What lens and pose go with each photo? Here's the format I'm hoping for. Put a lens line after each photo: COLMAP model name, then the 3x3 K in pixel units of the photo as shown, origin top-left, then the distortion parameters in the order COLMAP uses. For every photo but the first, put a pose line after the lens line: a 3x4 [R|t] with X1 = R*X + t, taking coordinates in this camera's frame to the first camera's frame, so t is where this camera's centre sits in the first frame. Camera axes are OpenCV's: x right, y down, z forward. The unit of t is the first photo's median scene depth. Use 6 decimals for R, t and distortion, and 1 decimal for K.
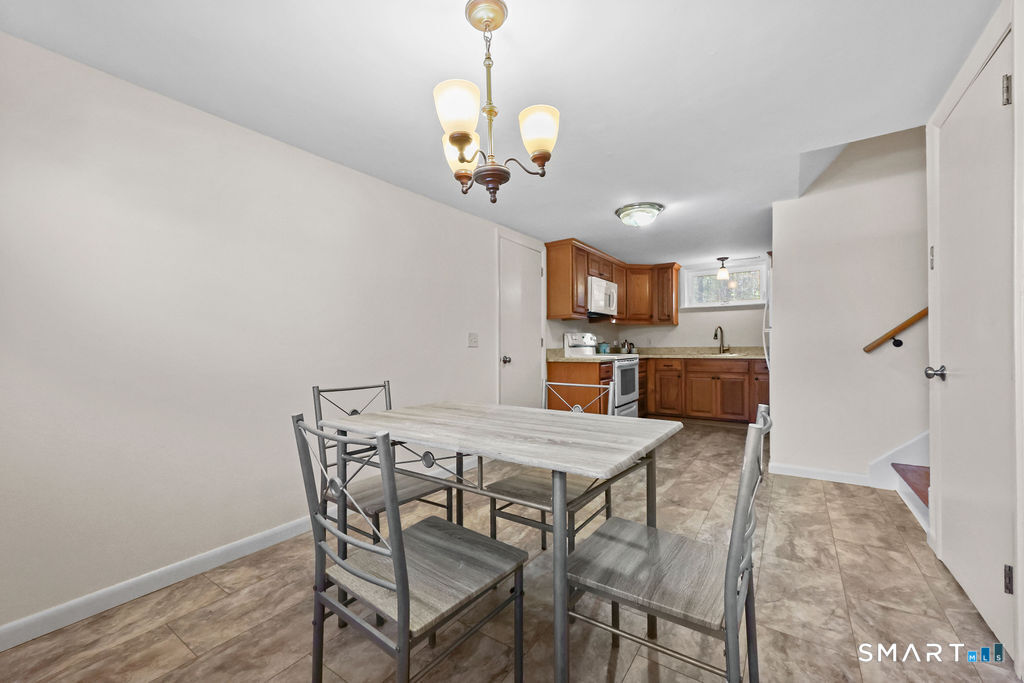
lens RADIAL K [[408.6, 0, 512.0], [0, 408.6, 341.5], [0, 0, 1]] dist [0.000356, 0.000119]
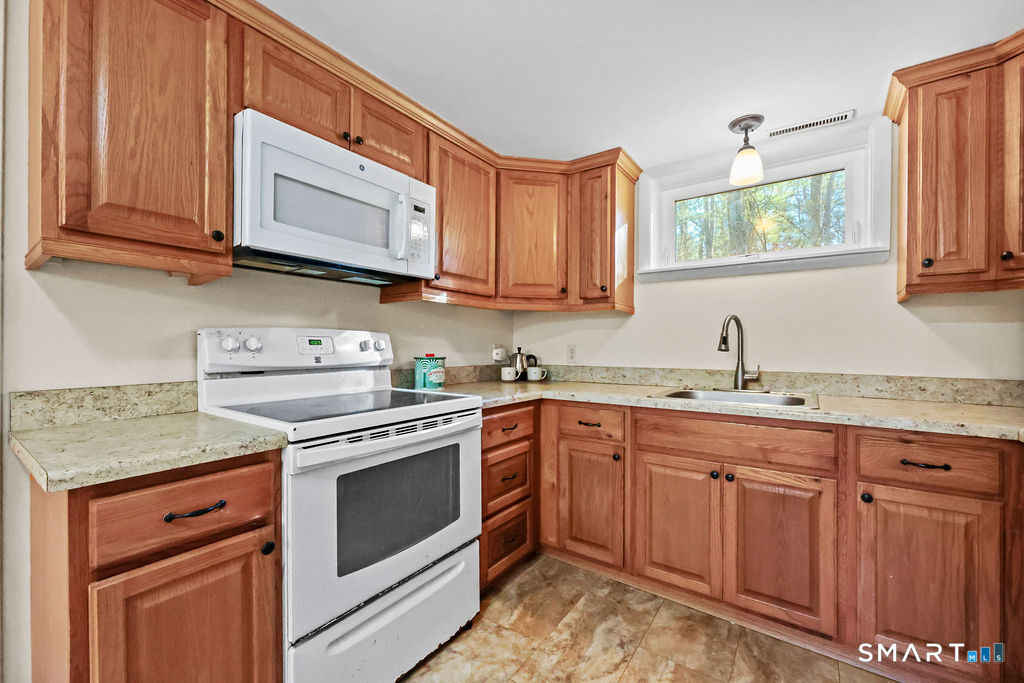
lens RADIAL K [[419.5, 0, 512.9], [0, 419.5, 345.6], [0, 0, 1]] dist [-0.000047, 0.000015]
pose [[0.999931, 0.009786, -0.006475, 0.325434], [-0.009737, 0.999924, 0.007621, -0.011670], [0.006549, -0.007557, 0.999950, 0.649586]]
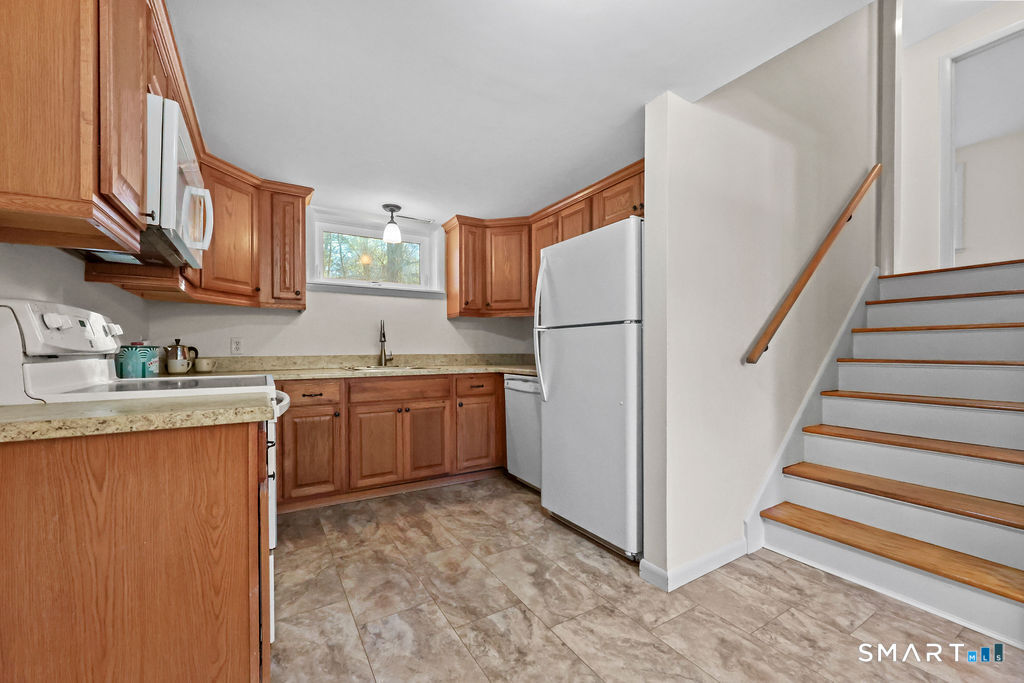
lens RADIAL K [[416.9, 0, 513.2], [0, 416.9, 350.4], [0, 0, 1]] dist [0.000742, 0.000128]
pose [[0.409345, 0.003692, 0.912372, 0.033067], [-0.007361, 0.999973, -0.000744, 0.005816], [-0.912350, -0.006411, 0.409361, 0.601180]]
